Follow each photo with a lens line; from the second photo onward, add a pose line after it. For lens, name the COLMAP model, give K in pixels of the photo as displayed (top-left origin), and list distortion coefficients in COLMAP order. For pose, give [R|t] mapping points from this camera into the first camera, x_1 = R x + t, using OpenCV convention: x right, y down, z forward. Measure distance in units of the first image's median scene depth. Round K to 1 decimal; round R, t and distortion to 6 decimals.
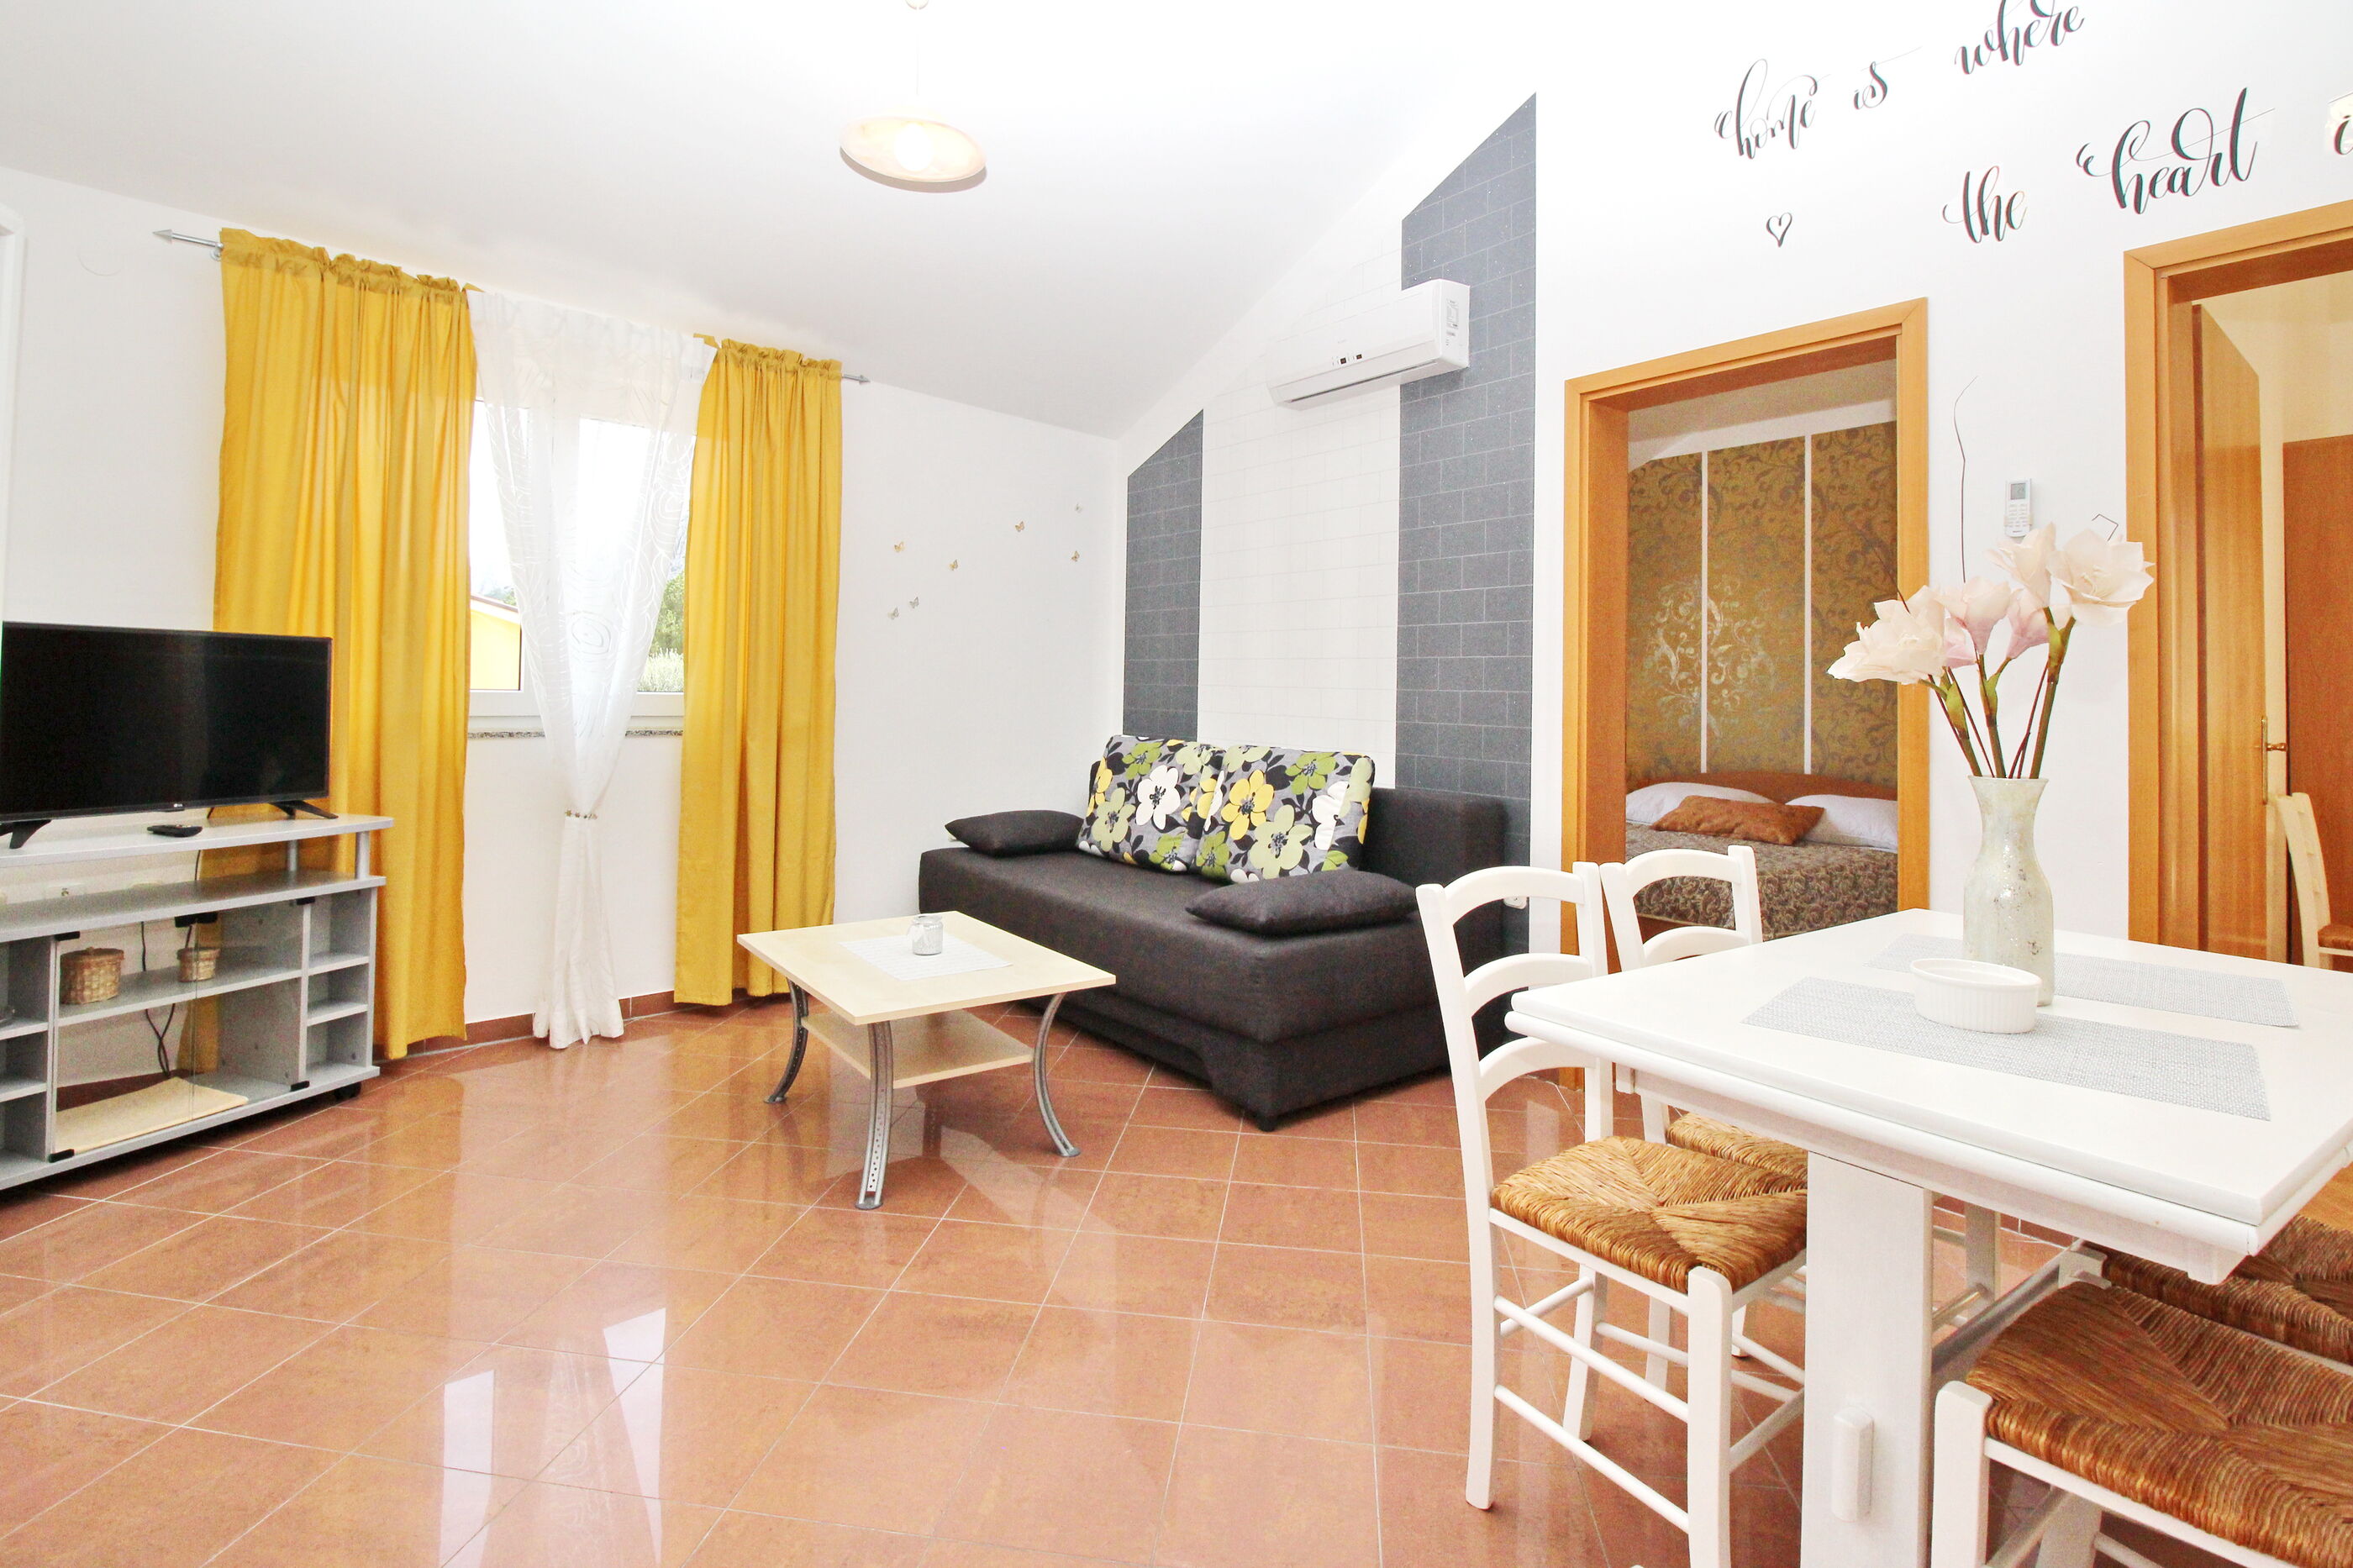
lens RADIAL K [[1136.1, 0, 1203.1], [0, 1136.1, 657.7], [0, 0, 1]] dist [-0.005459, -0.009762]
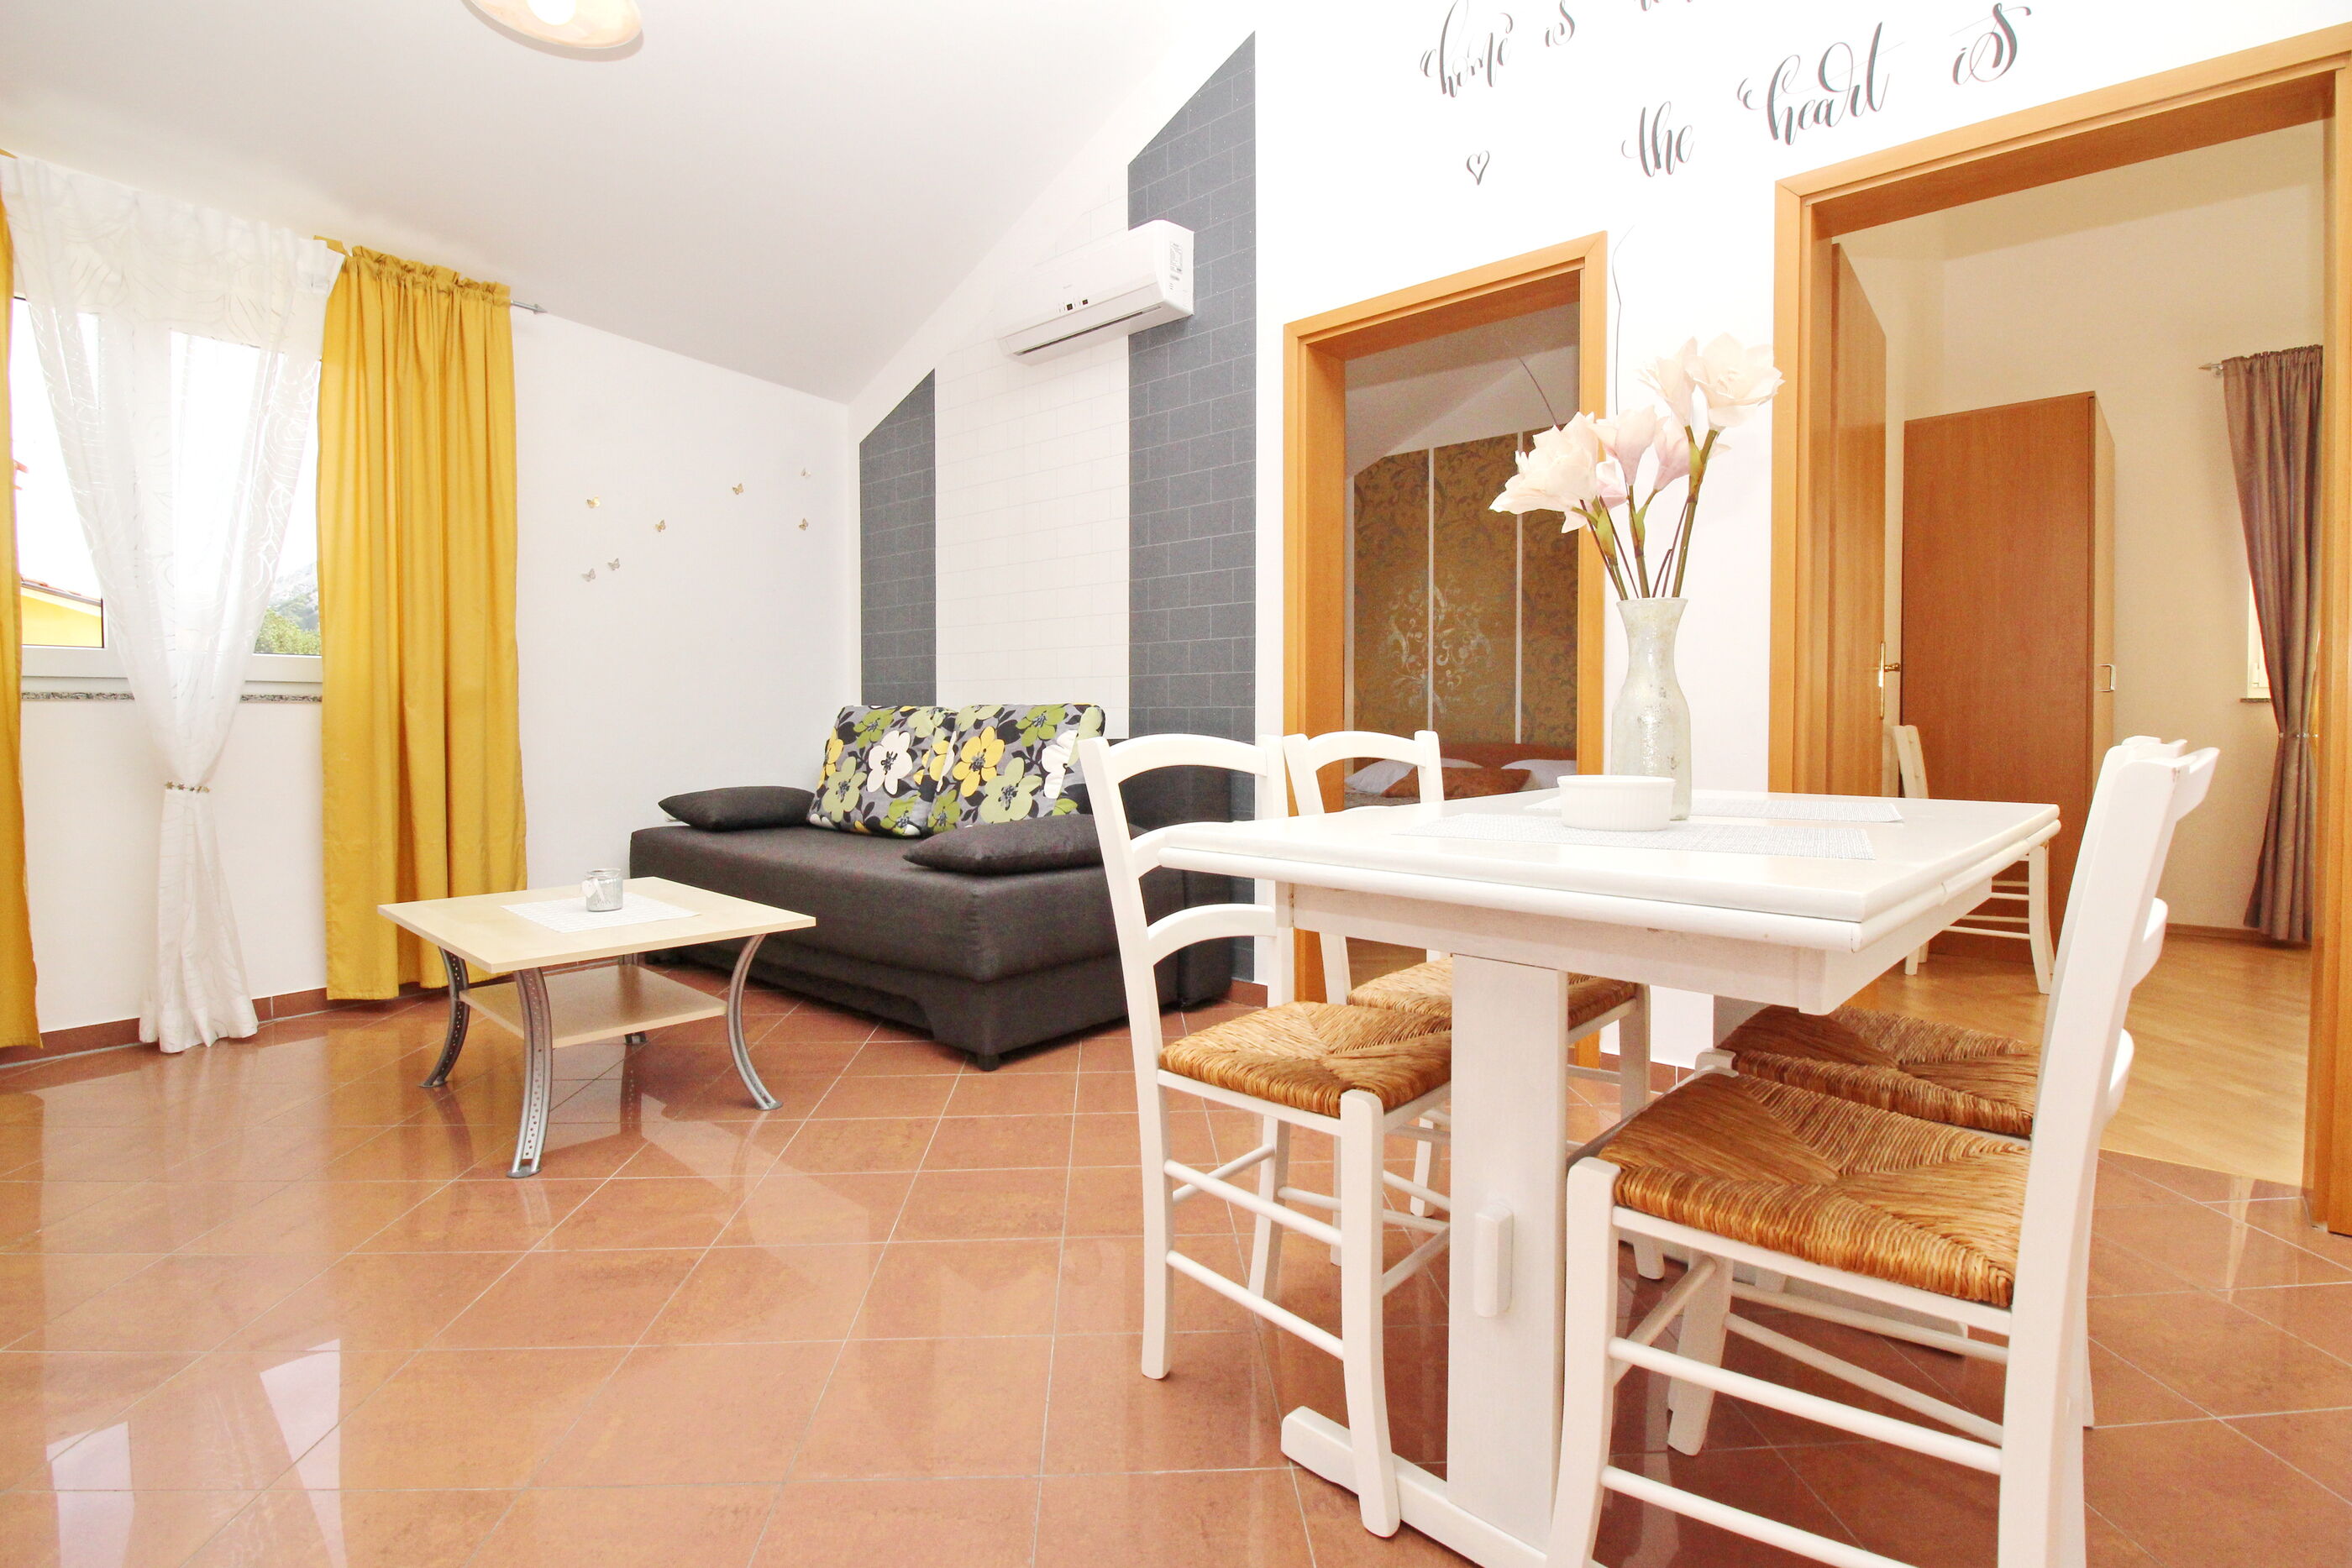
lens RADIAL K [[1091.4, 0, 1198.4], [0, 1091.4, 741.7], [0, 0, 1]] dist [-0.005093, -0.005903]
pose [[0.981113, -0.024013, 0.191939, 0.049359], [0.013189, 0.998260, 0.057470, 0.066795], [-0.192985, -0.053853, 0.979723, 0.046740]]
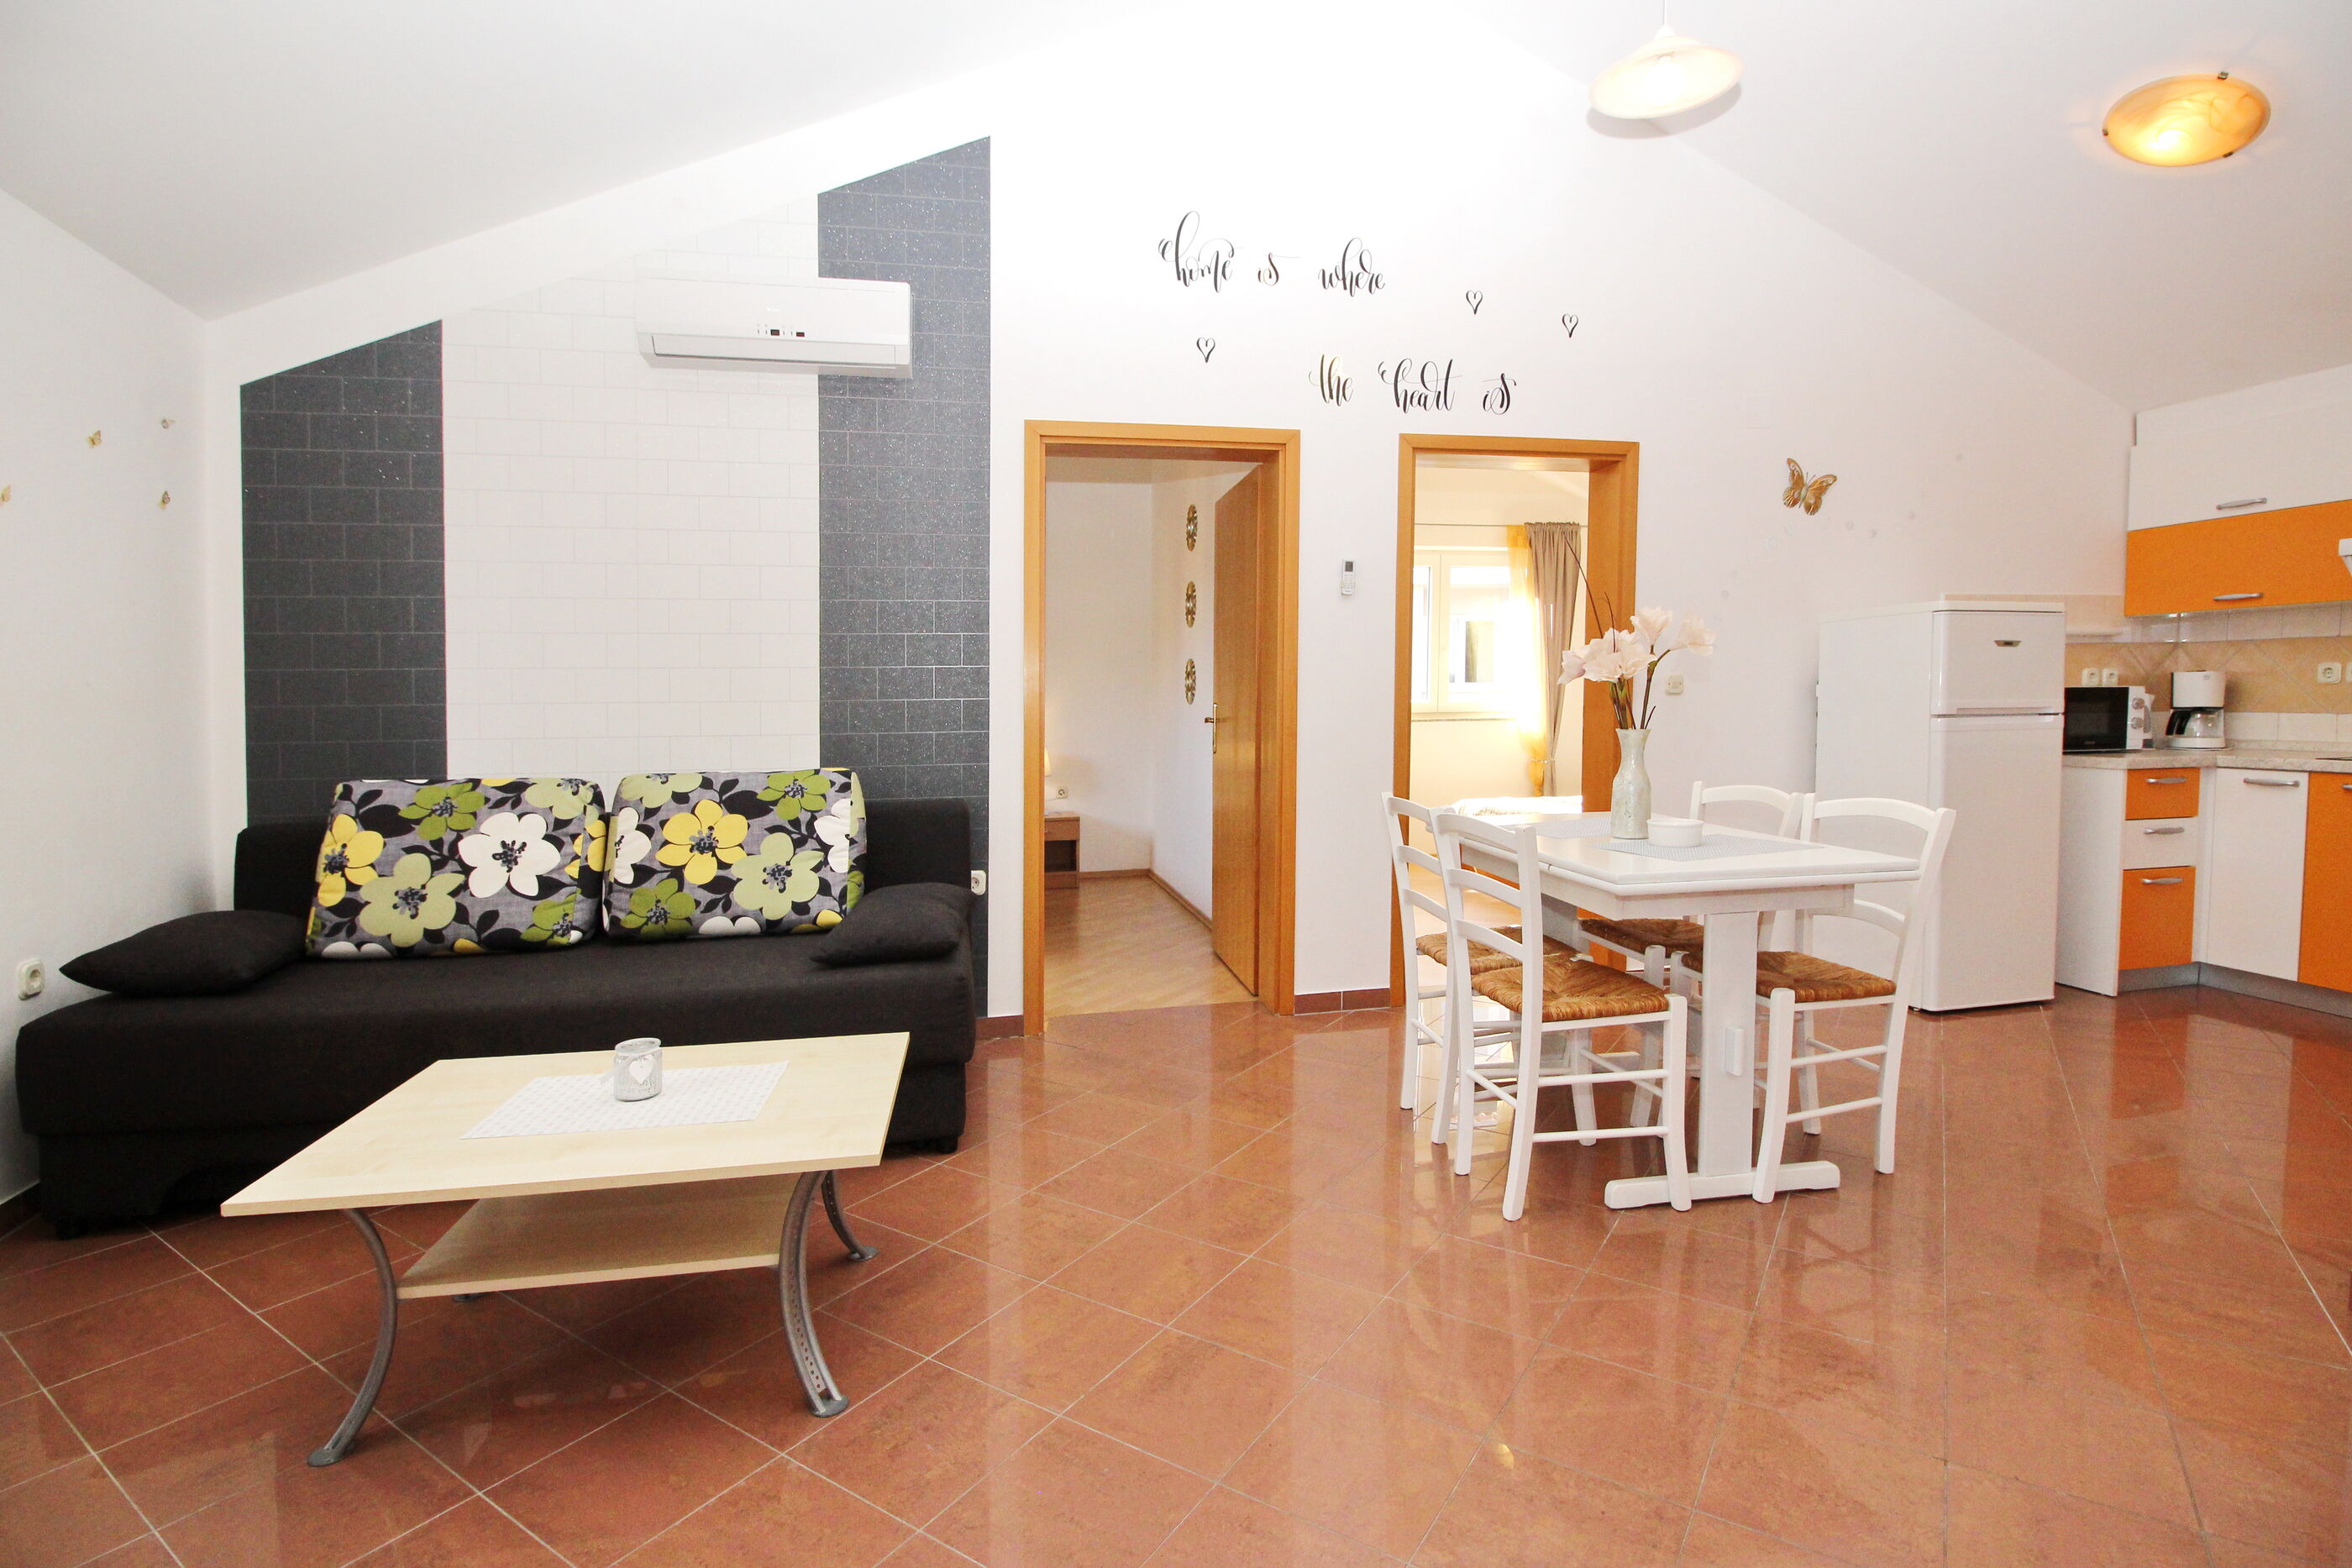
lens RADIAL K [[1135.5, 0, 1146.7], [0, 1135.5, 762.2], [0, 0, 1]] dist [-0.005459, -0.009762]
pose [[0.445932, -0.073411, 0.892051, -0.617721], [-0.006319, 0.996348, 0.085152, -0.003993], [-0.895044, -0.043609, 0.443840, 0.366885]]
